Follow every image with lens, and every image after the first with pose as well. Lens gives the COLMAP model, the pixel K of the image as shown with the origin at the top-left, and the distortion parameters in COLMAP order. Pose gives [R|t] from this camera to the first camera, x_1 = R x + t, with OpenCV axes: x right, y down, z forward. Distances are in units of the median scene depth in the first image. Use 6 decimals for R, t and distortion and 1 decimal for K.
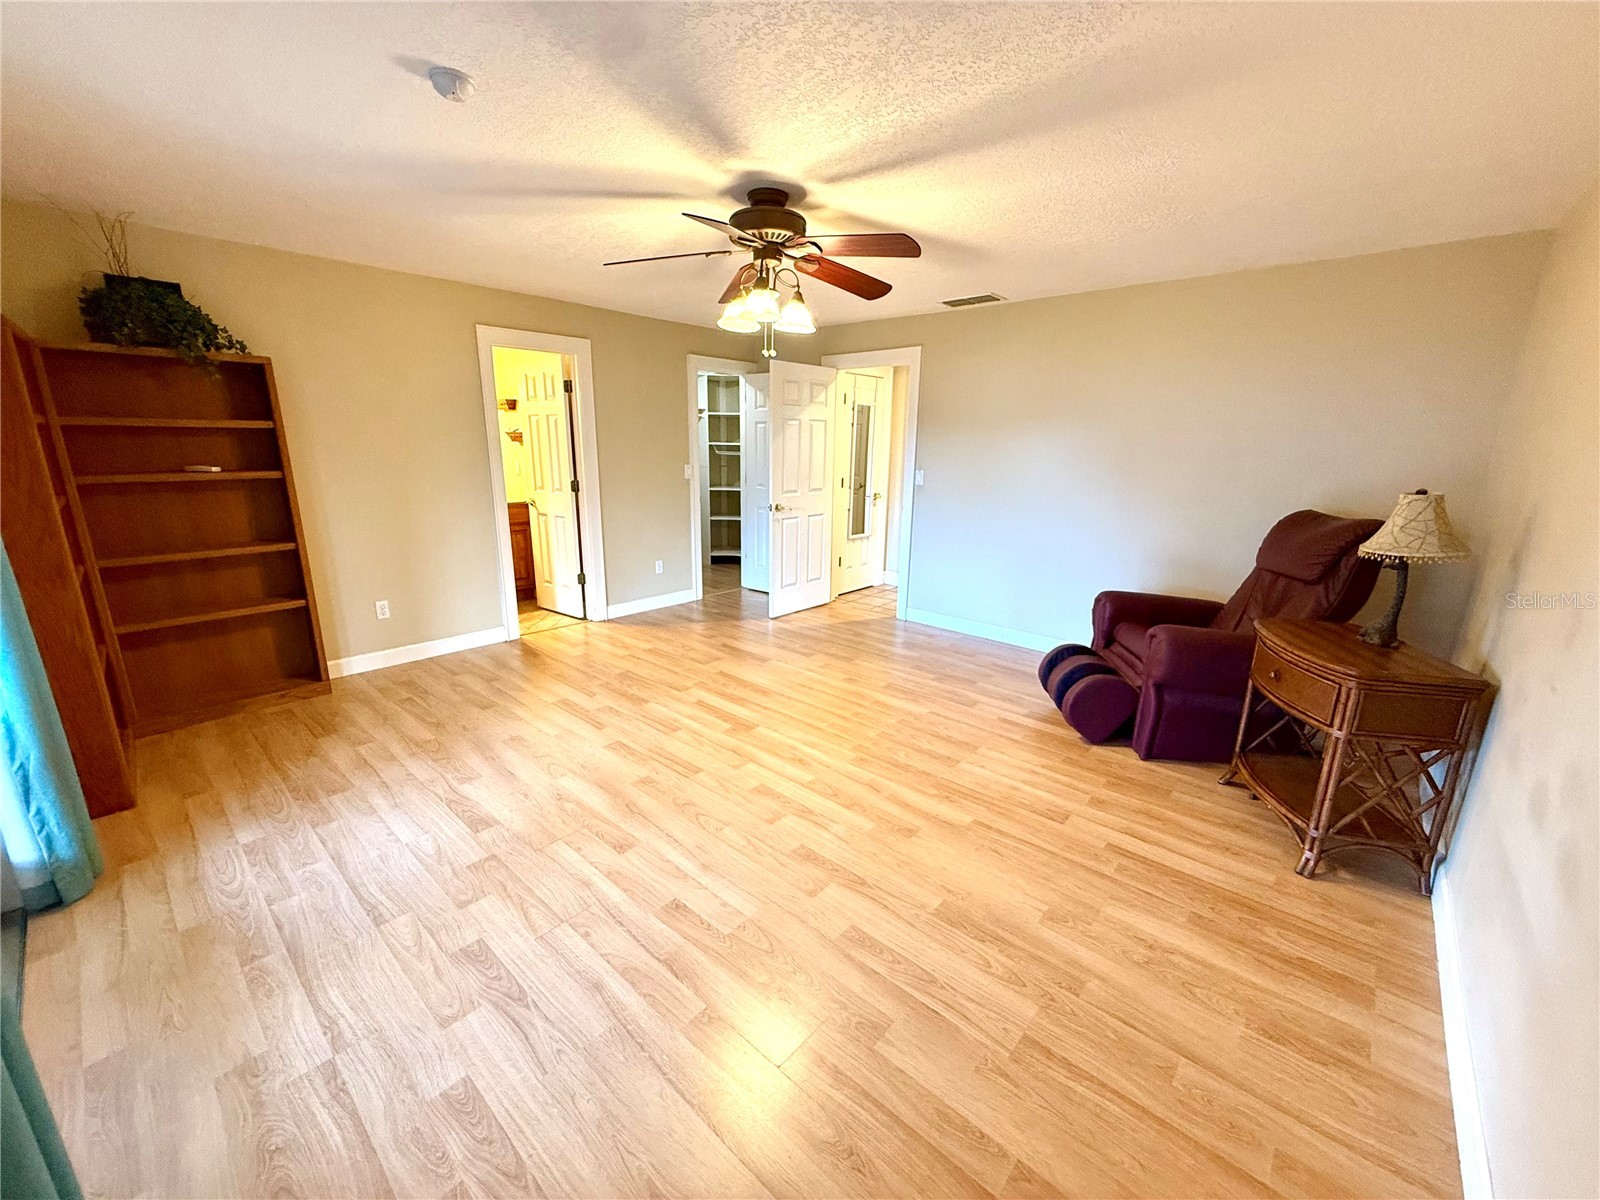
lens RADIAL K [[636.5, 0, 797.0], [0, 636.5, 600.5], [0, 0, 1]] dist [-0.001759, 0.000777]
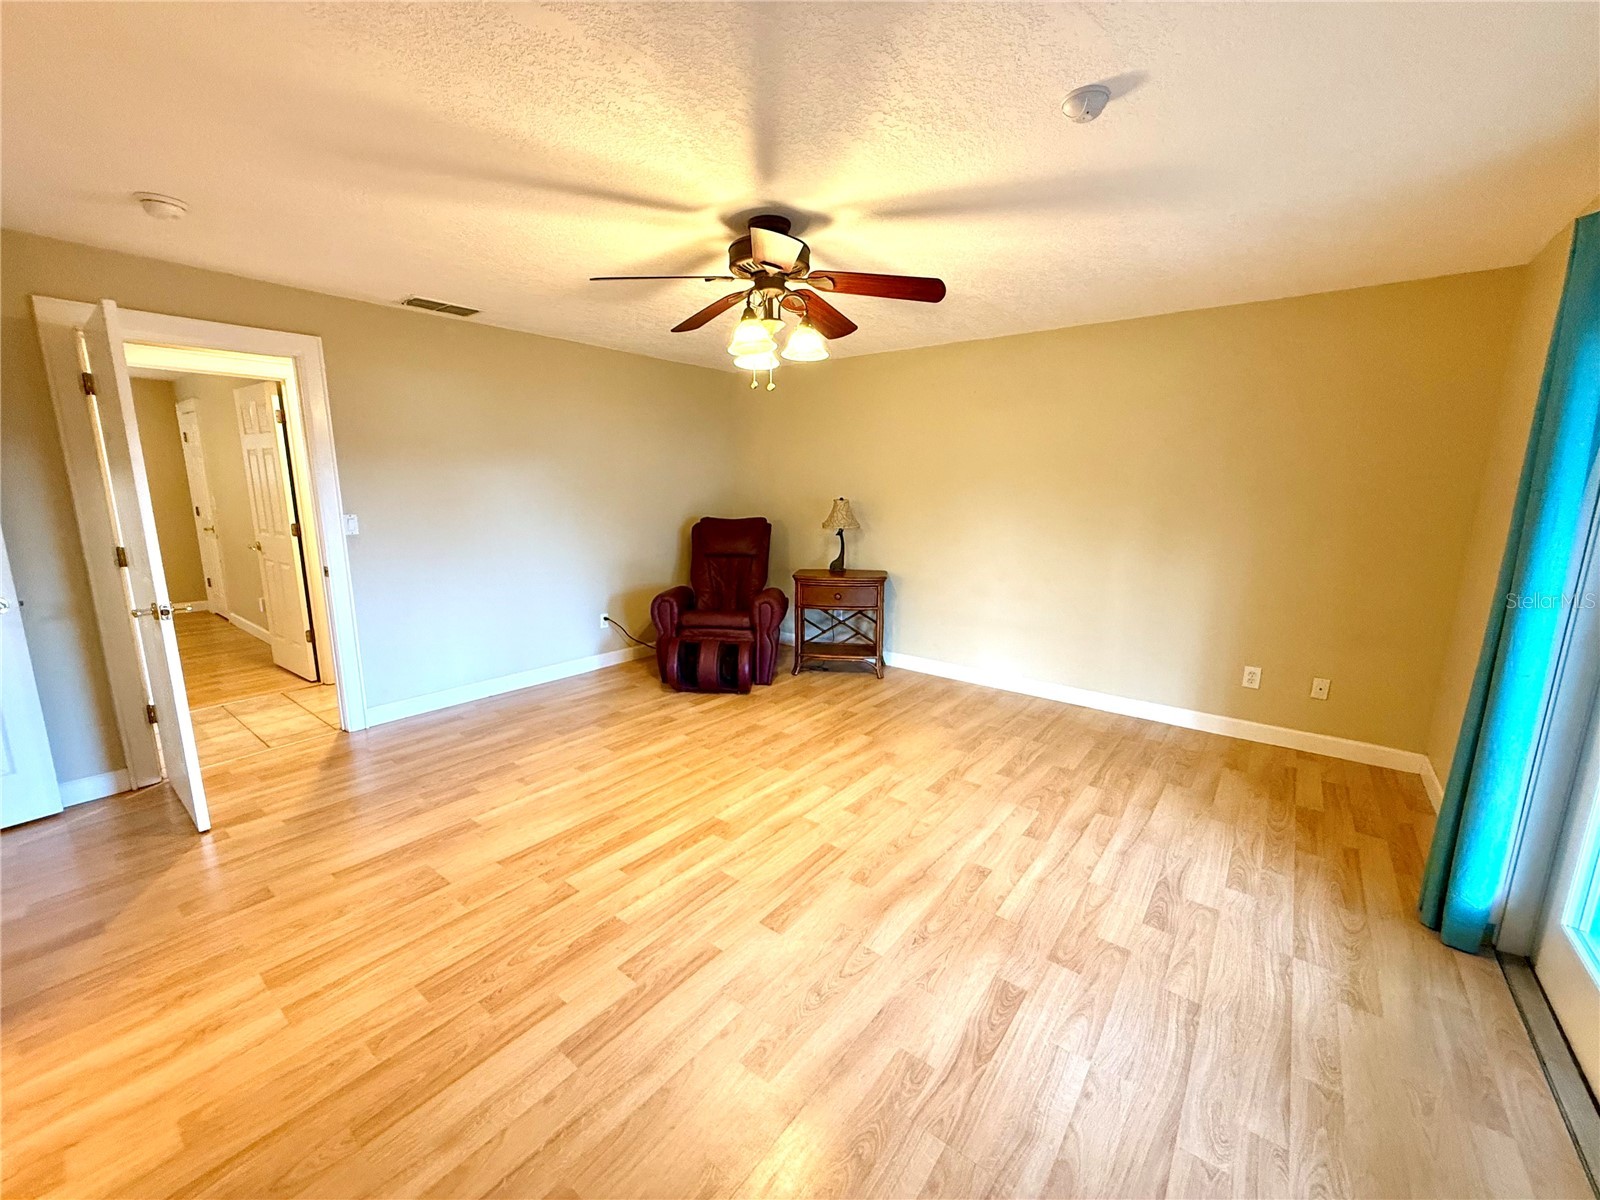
lens RADIAL K [[636.5, 0, 796.1], [0, 636.5, 598.6], [0, 0, 1]] dist [-0.001759, 0.000777]
pose [[-0.063333, -0.195386, 0.978679, -1.019023], [0.233667, 0.950486, 0.204879, -0.271148], [-0.970252, 0.241661, -0.014541, 1.039199]]
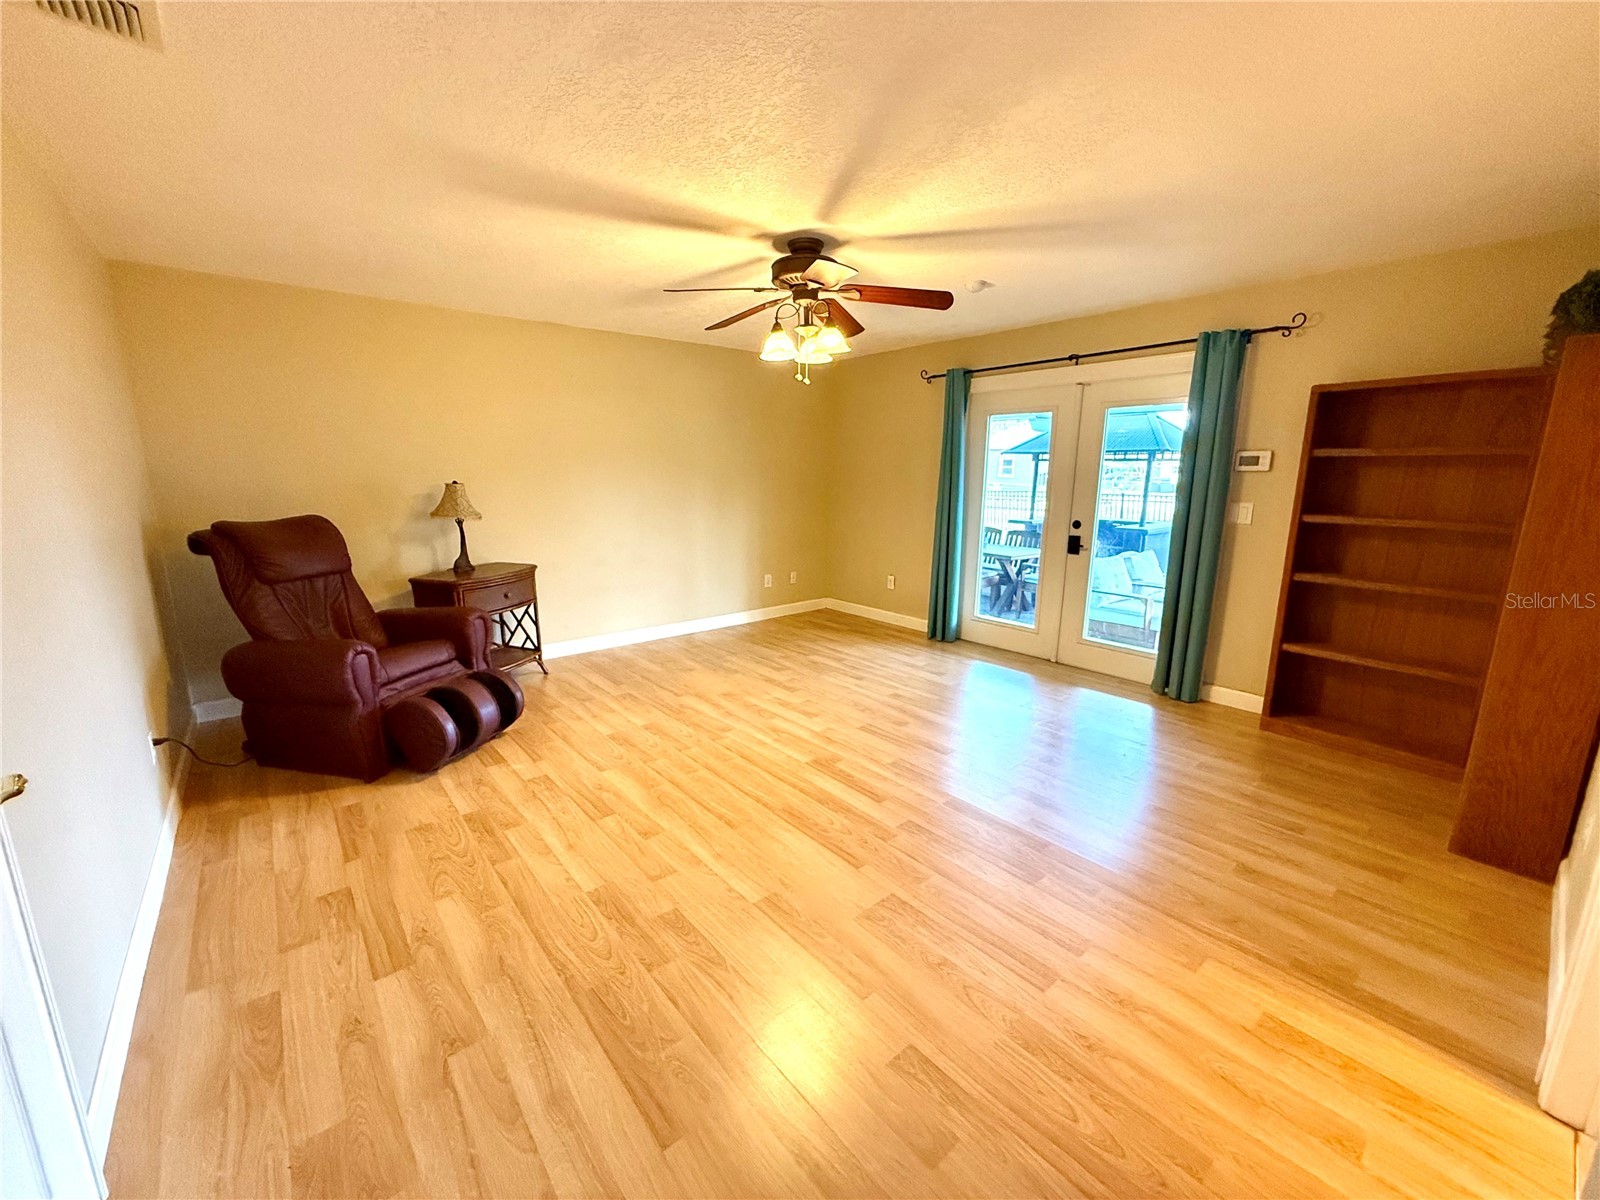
lens RADIAL K [[636.5, 0, 794.7], [0, 636.5, 599.6], [0, 0, 1]] dist [-0.001759, 0.000777]
pose [[-0.988959, -0.047837, 0.140255, -0.201408], [0.017764, 0.901368, 0.432689, -0.520204], [-0.147120, 0.430403, -0.890566, 2.139114]]
